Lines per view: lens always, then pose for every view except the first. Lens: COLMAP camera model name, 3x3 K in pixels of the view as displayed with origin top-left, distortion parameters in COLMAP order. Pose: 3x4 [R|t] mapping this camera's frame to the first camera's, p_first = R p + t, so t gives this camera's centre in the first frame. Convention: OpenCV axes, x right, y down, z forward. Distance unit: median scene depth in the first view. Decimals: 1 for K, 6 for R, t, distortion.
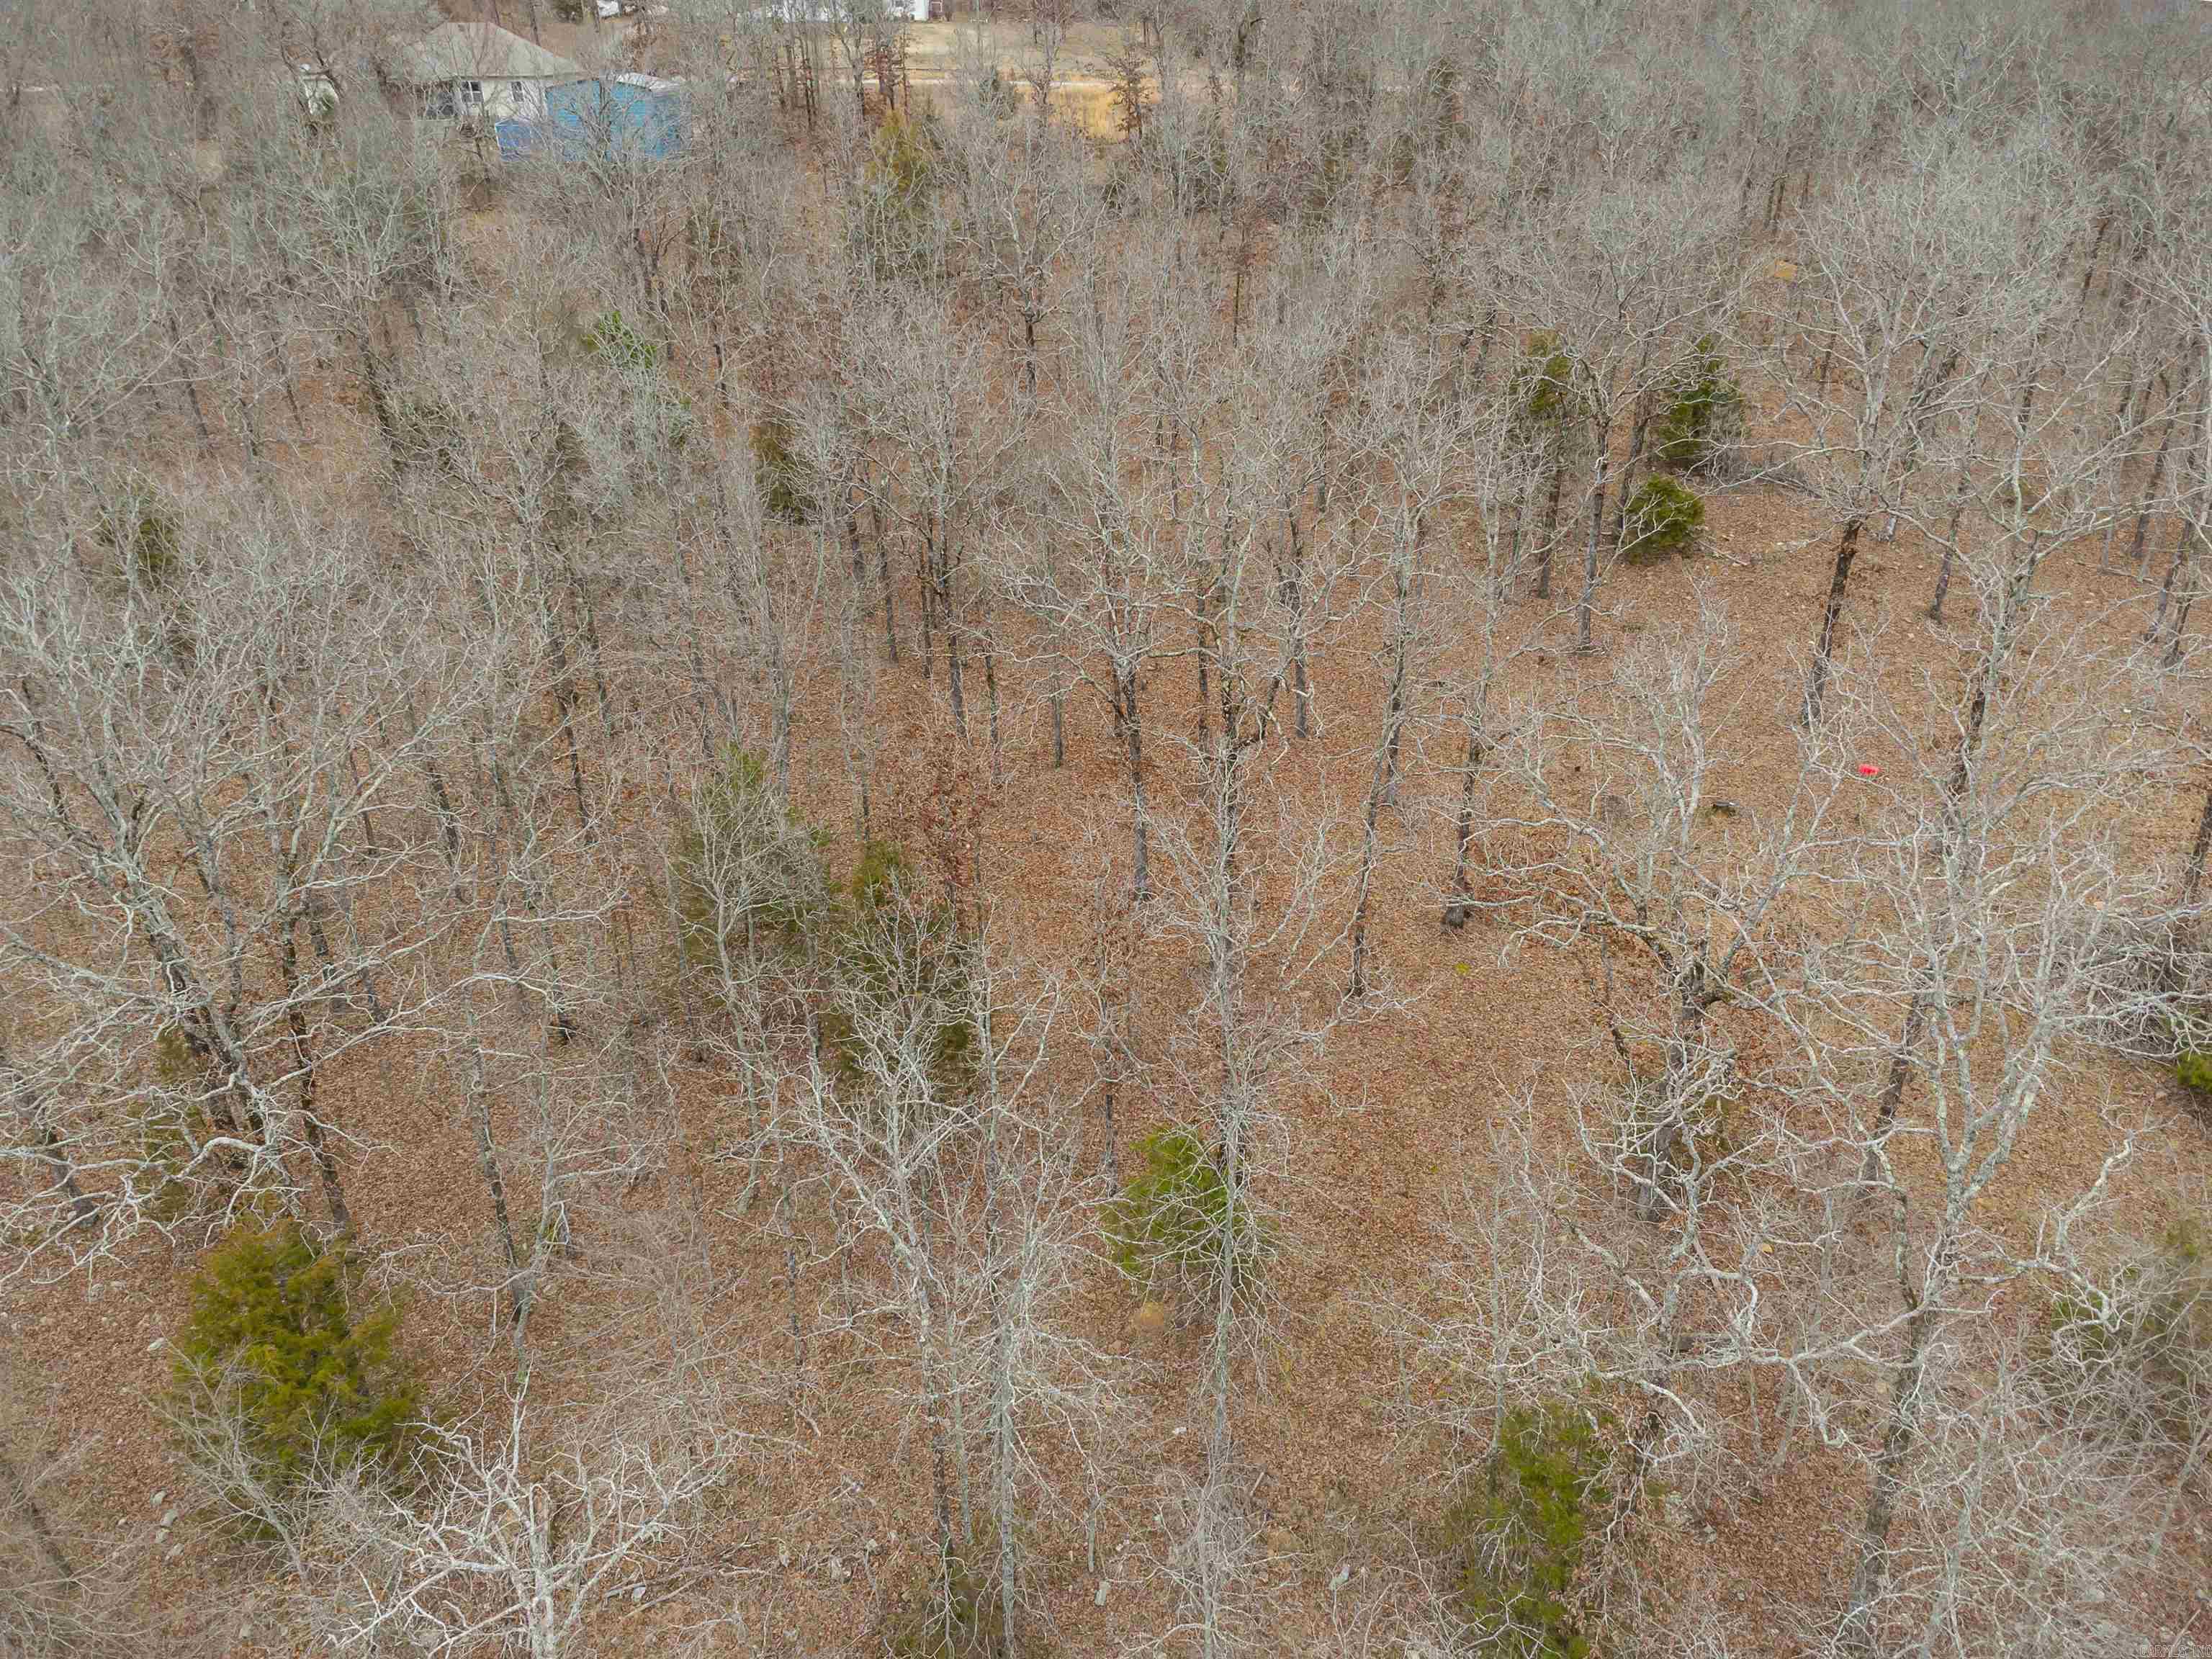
lens RADIAL K [[1602.6, 0, 1107.1], [0, 1602.6, 836.5], [0, 0, 1]] dist [0.245090, -0.263700]
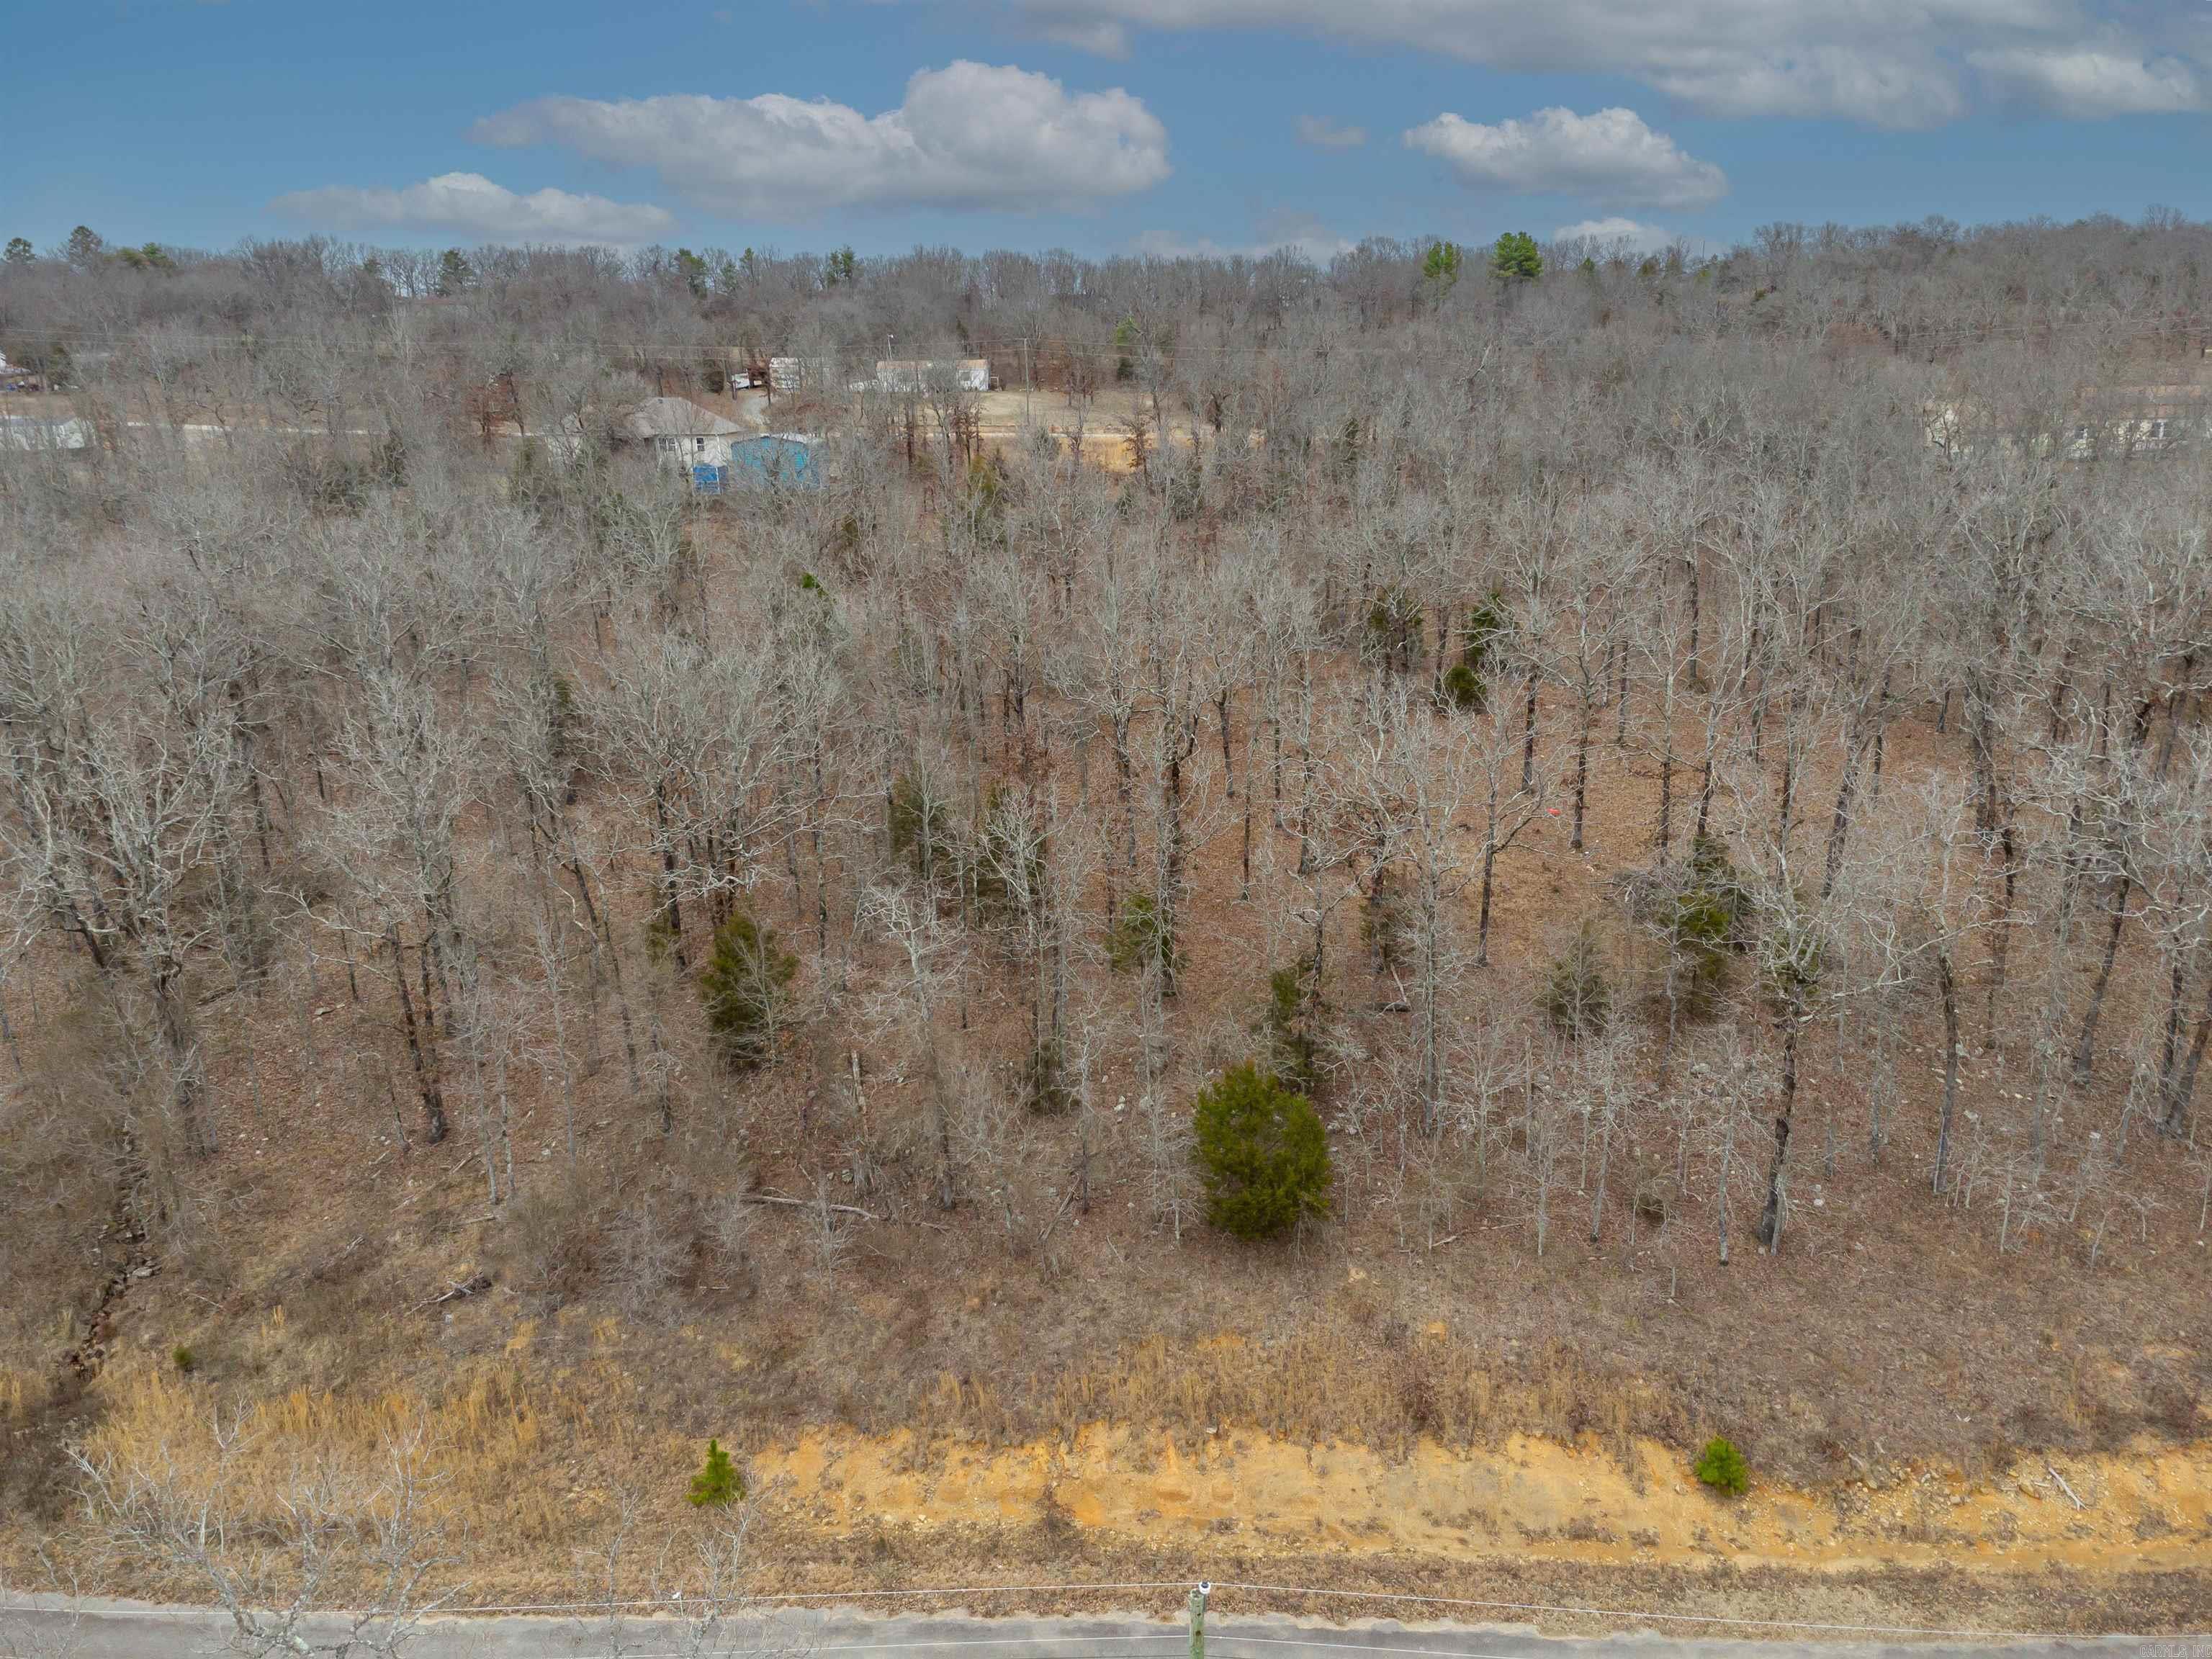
lens RADIAL K [[1528.7, 0, 1108.2], [0, 1528.7, 840.9], [0, 0, 1]] dist [0.238617, -0.256531]
pose [[0.999908, -0.000318, -0.013552, 0.006631], [-0.001924, 0.986275, -0.165101, 0.110043], [0.013419, 0.165112, 0.986184, -0.256335]]
